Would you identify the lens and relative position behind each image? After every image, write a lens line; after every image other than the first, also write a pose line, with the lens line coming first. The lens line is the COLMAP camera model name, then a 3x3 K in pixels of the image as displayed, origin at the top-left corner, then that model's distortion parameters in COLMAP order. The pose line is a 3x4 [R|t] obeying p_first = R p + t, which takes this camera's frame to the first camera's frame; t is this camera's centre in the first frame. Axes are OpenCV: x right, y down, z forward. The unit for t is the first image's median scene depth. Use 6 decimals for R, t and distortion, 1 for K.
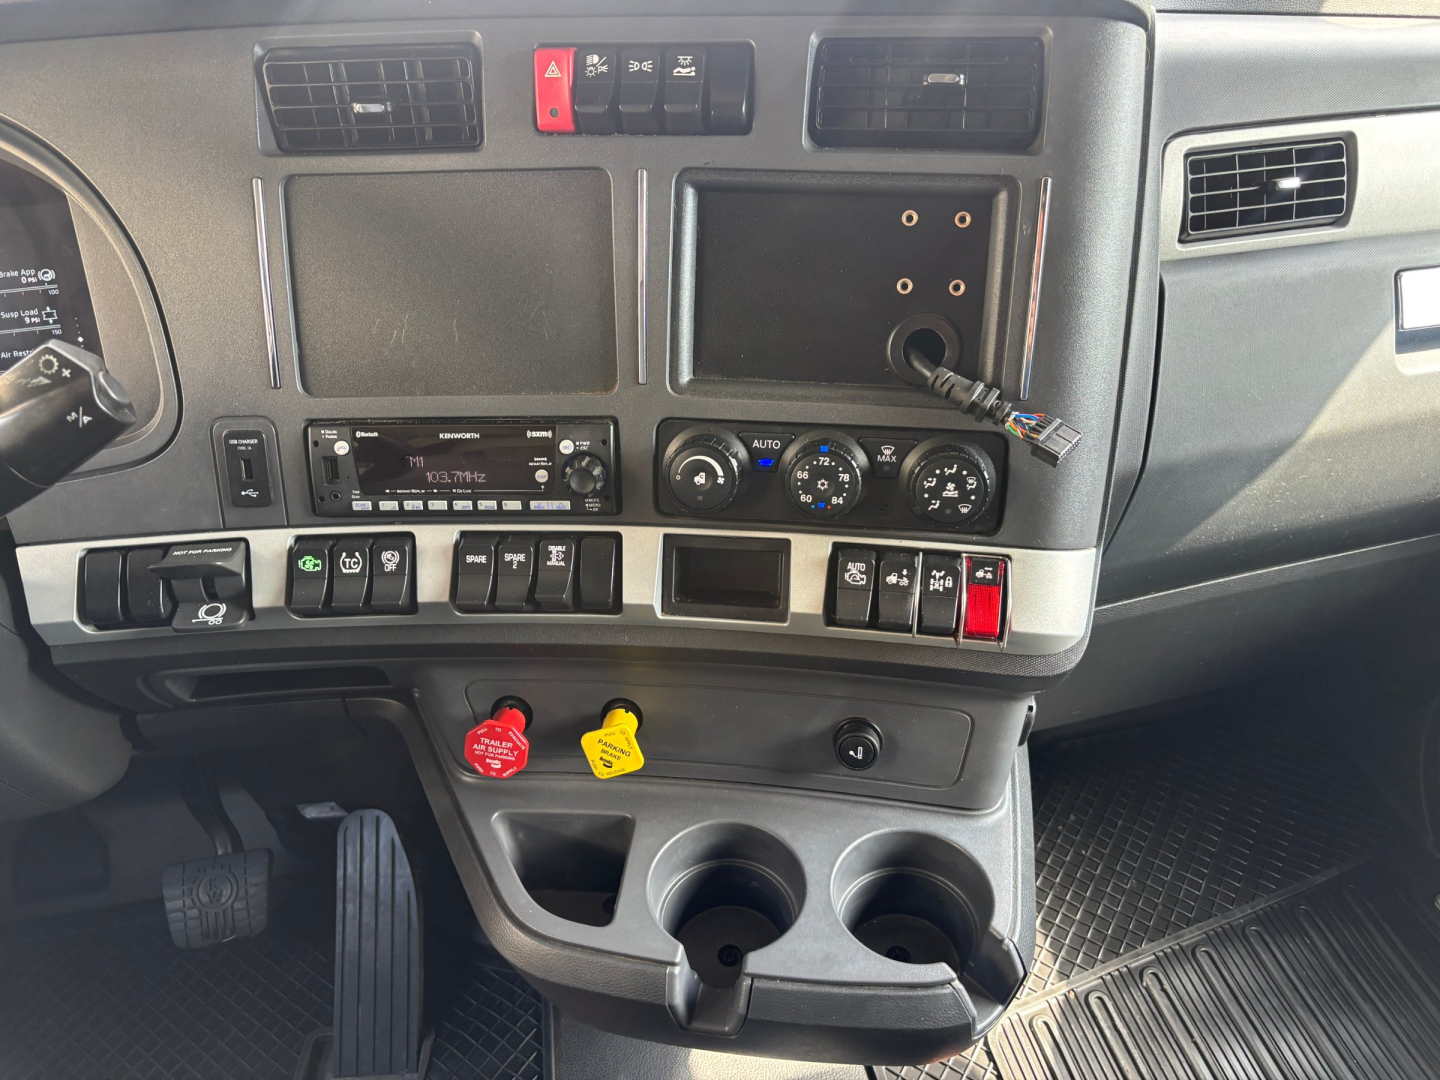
lens RADIAL K [[1104.7, 0, 726.7], [0, 1104.7, 539.6], [0, 0, 1]] dist [0.015187, -0.031205]
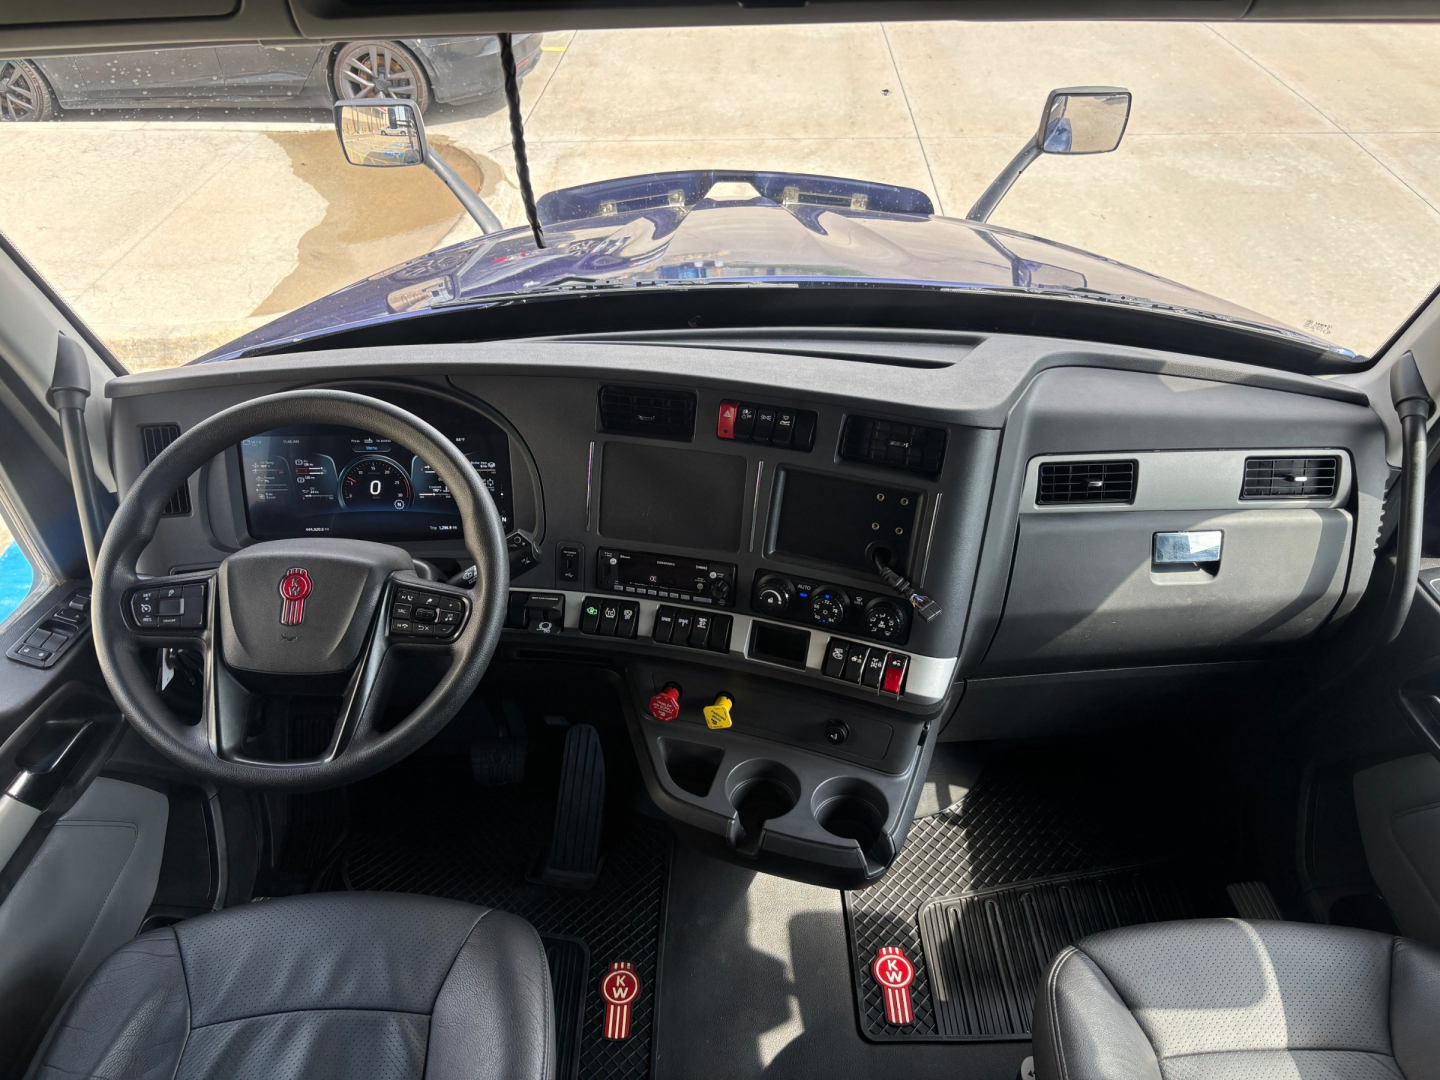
lens RADIAL K [[1097.3, 0, 732.8], [0, 1097.3, 537.8], [0, 0, 1]] dist [0.038539, -0.037593]
pose [[0.980763, 0.131787, -0.143998, 0.186846], [-0.126164, 0.990869, 0.047547, -0.256967], [0.148949, -0.028465, 0.988435, -1.084667]]
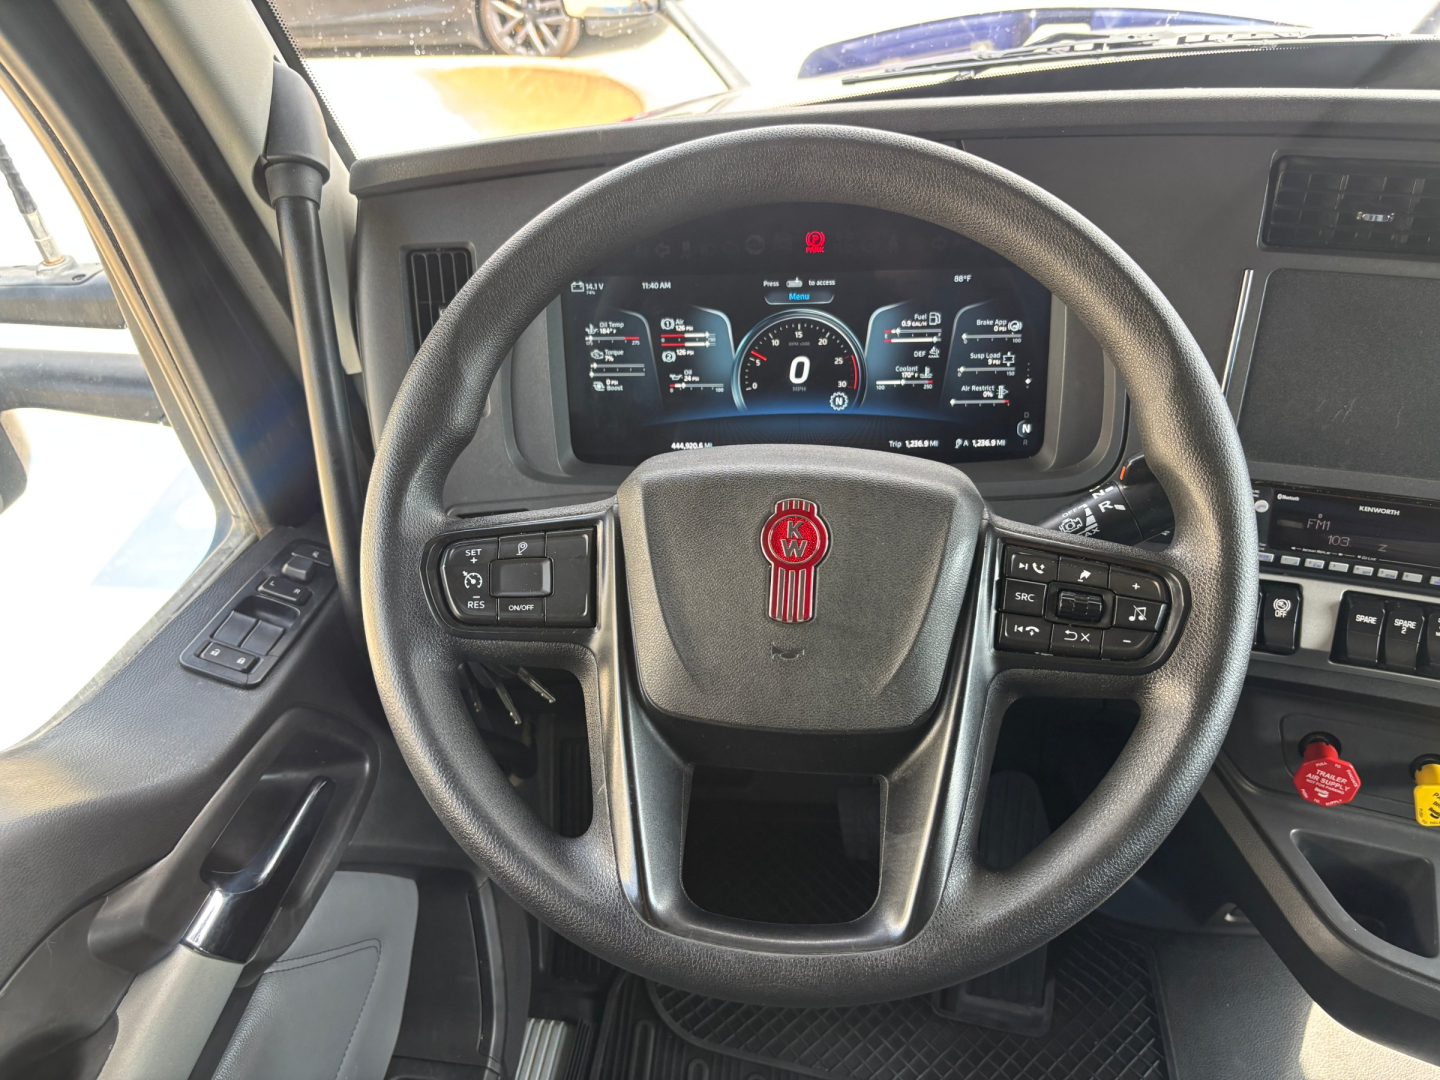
lens RADIAL K [[1097.3, 0, 733.8], [0, 1097.3, 539.2], [0, 0, 1]] dist [0.038539, -0.037593]
pose [[0.962051, 0.149686, -0.228150, -0.598017], [-0.134361, 0.987586, 0.081373, -0.067518], [0.237498, -0.047631, 0.970220, -0.236079]]
